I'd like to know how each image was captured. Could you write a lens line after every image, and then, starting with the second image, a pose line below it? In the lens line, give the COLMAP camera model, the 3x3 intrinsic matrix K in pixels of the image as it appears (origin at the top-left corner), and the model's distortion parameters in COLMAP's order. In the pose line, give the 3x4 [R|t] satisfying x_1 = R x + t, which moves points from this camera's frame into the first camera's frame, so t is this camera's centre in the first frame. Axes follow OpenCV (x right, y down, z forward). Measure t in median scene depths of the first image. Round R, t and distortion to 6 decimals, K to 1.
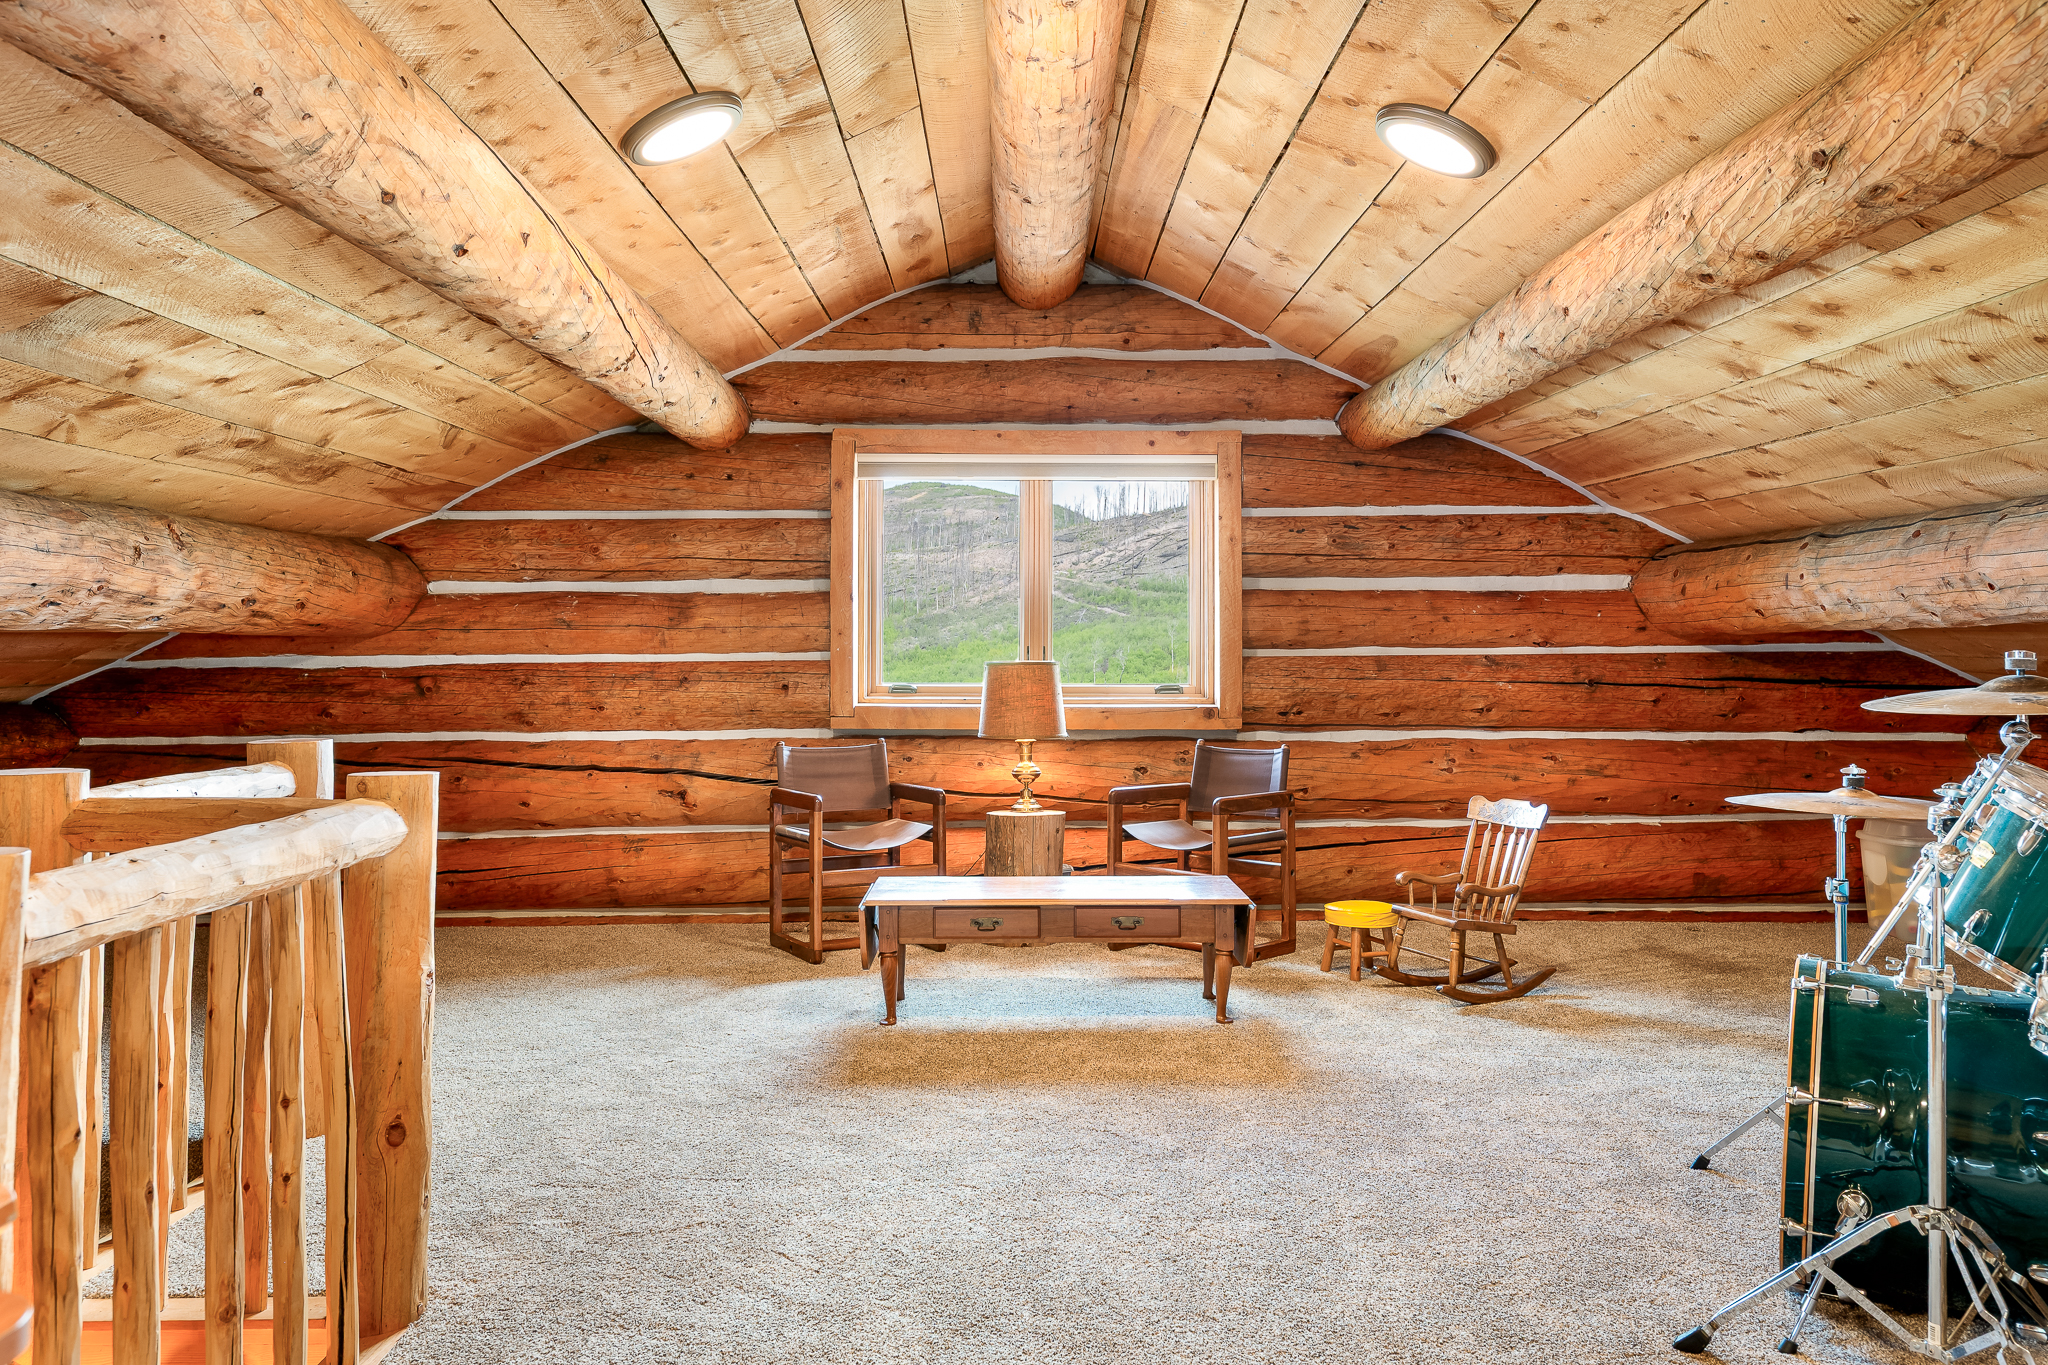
lens RADIAL K [[1575.8, 0, 1025.1], [0, 1575.8, 588.6], [0, 0, 1]] dist [-0.003757, 0.002039]
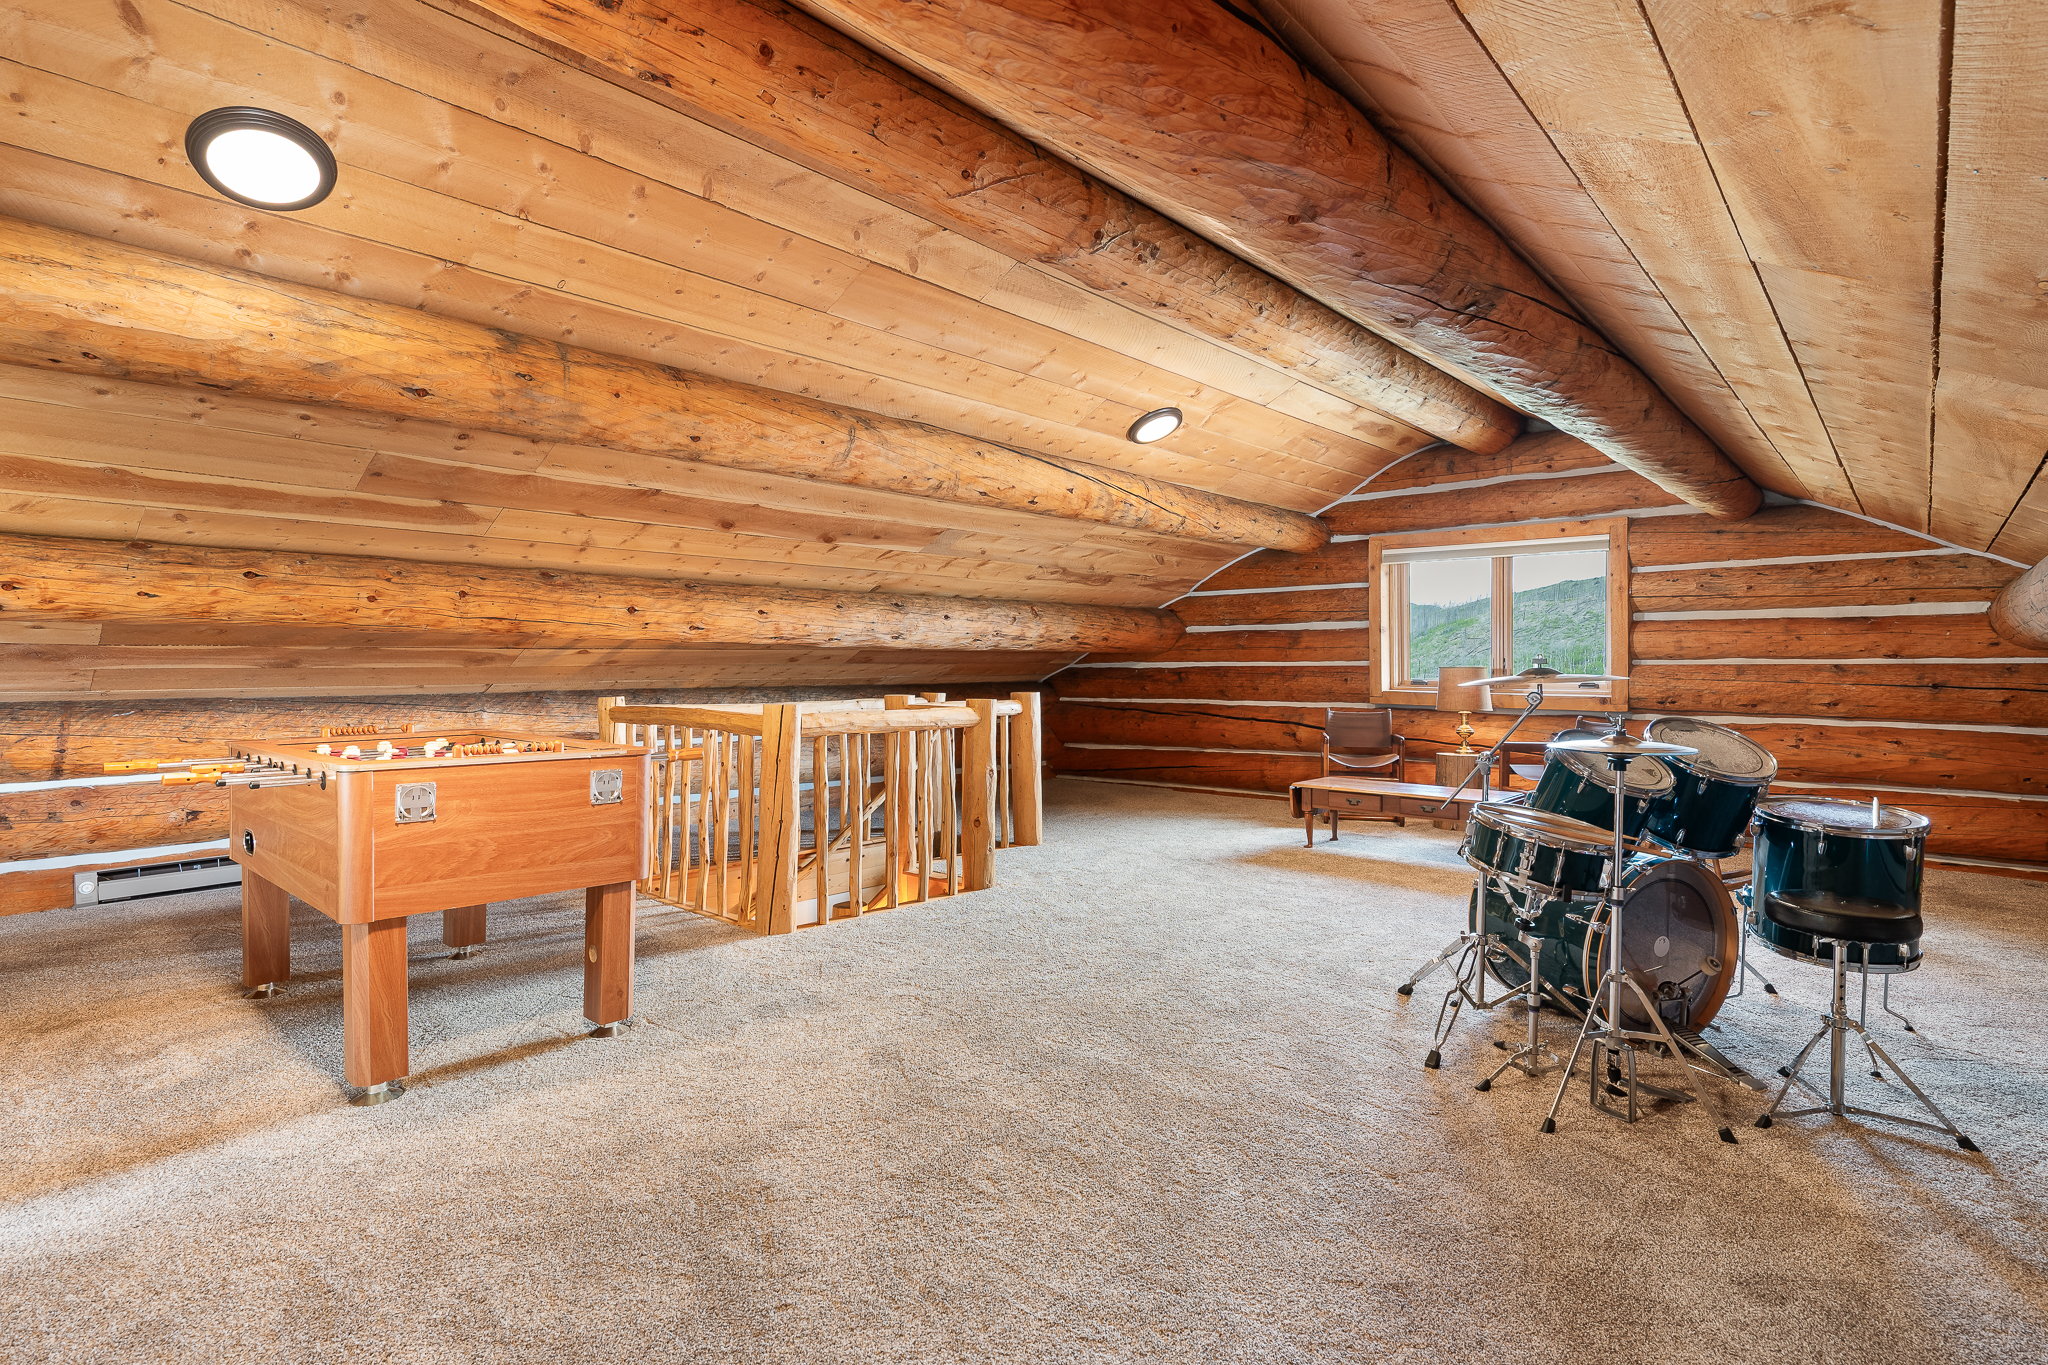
lens RADIAL K [[1001.0, 0, 1025.6], [0, 1001.0, 665.1], [0, 0, 1]] dist [0.002003, 0.000362]
pose [[0.733499, 0.005135, -0.679671, 0.368387], [0.021809, 0.999279, 0.031086, 0.000640], [0.679340, -0.037624, 0.732858, -0.112101]]
